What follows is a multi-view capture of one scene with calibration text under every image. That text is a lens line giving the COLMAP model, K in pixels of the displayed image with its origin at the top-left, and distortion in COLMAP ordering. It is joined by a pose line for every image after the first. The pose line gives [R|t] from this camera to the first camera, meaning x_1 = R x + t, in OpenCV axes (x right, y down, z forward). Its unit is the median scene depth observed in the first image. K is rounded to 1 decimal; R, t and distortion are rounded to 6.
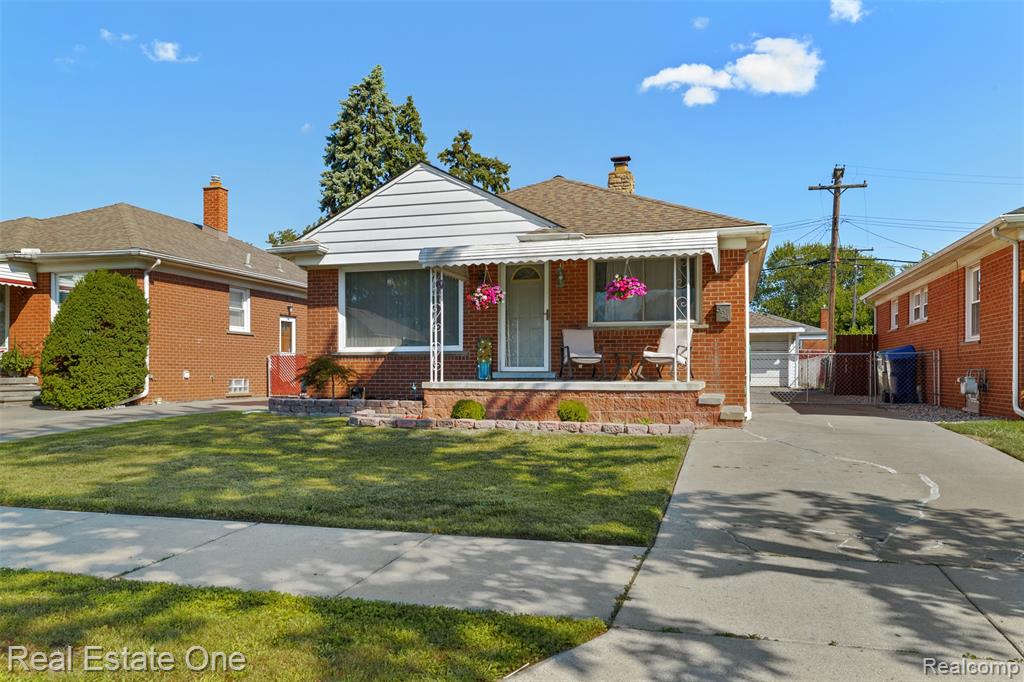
lens RADIAL K [[745.3, 0, 512.7], [0, 745.3, 382.3], [0, 0, 1]] dist [-0.001346, -0.002124]
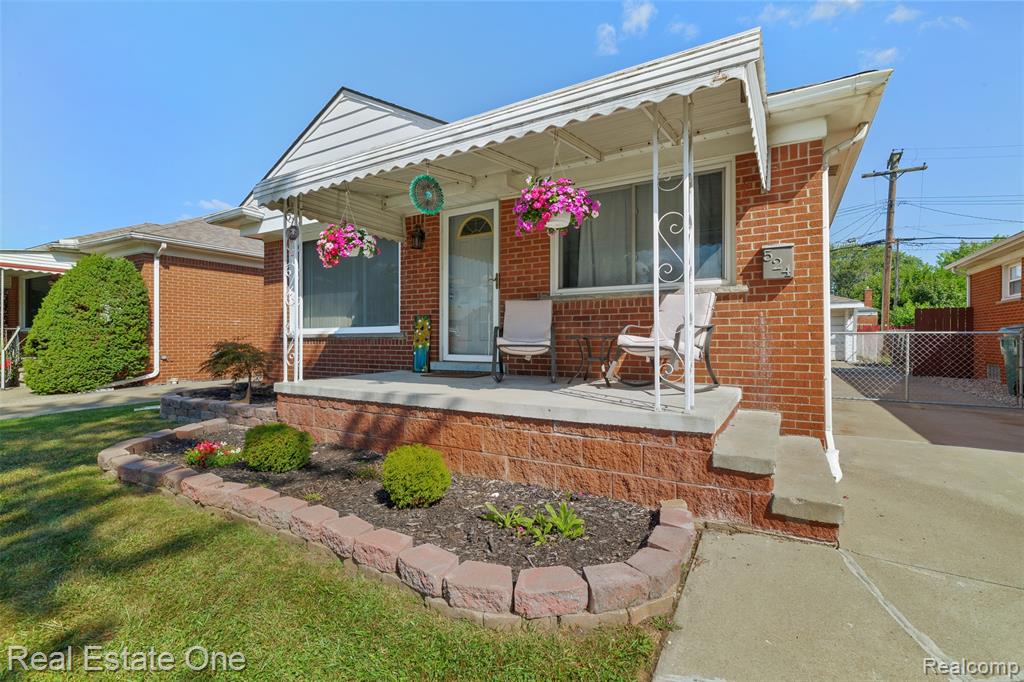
lens RADIAL K [[462.2, 0, 512.0], [0, 462.2, 341.0], [0, 0, 1]] dist [0.001125, 0.000225]
pose [[0.970899, -0.000177, -0.239490, 0.174852], [-0.002259, 0.999948, -0.009897, -0.032384], [0.239479, 0.010150, 0.970848, 0.625252]]
